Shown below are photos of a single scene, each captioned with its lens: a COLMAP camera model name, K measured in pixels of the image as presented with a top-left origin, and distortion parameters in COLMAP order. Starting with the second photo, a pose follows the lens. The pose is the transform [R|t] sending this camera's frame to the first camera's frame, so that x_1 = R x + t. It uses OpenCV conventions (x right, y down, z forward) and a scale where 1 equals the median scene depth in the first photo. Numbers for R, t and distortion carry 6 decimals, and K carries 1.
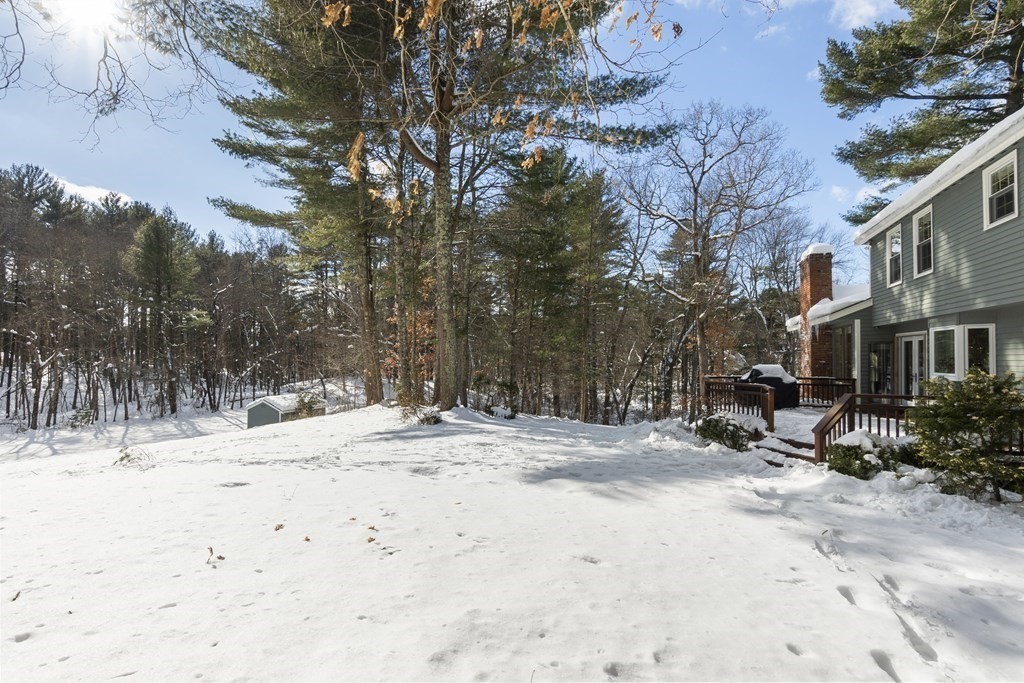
lens RADIAL K [[485.6, 0, 512.1], [0, 485.6, 356.8], [0, 0, 1]] dist [0.000337, -0.000305]
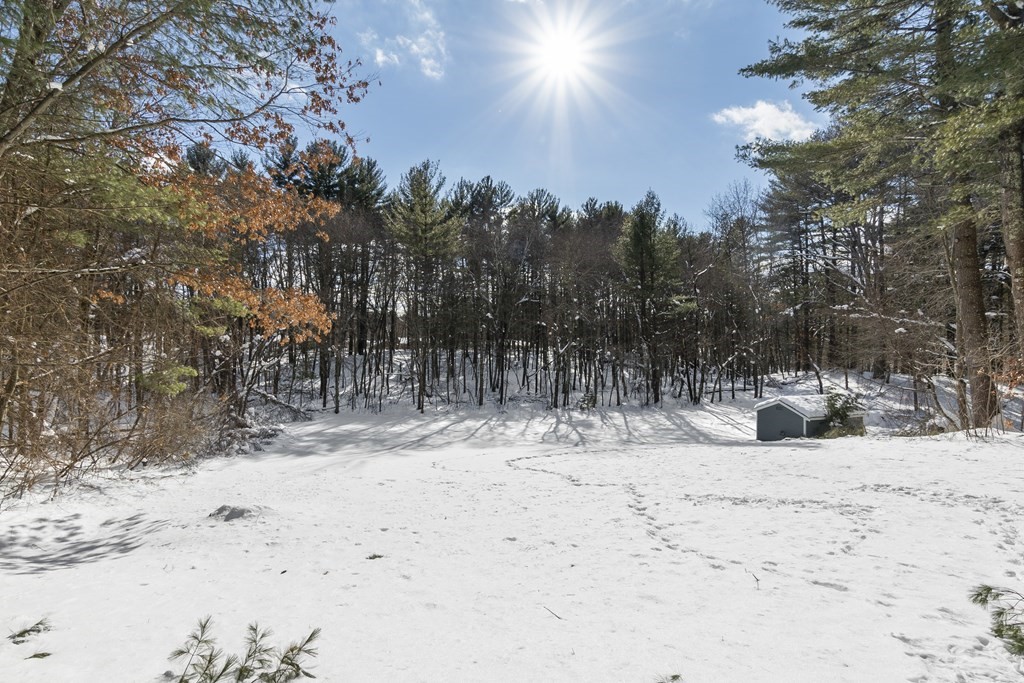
lens RADIAL K [[485.6, 0, 512.1], [0, 485.6, 356.8], [0, 0, 1]] dist [0.000337, -0.000305]
pose [[0.693695, 0.018173, -0.720039, -0.278471], [0.006188, 0.999494, 0.031188, -0.011477], [0.720242, -0.026090, 0.693232, 0.158465]]
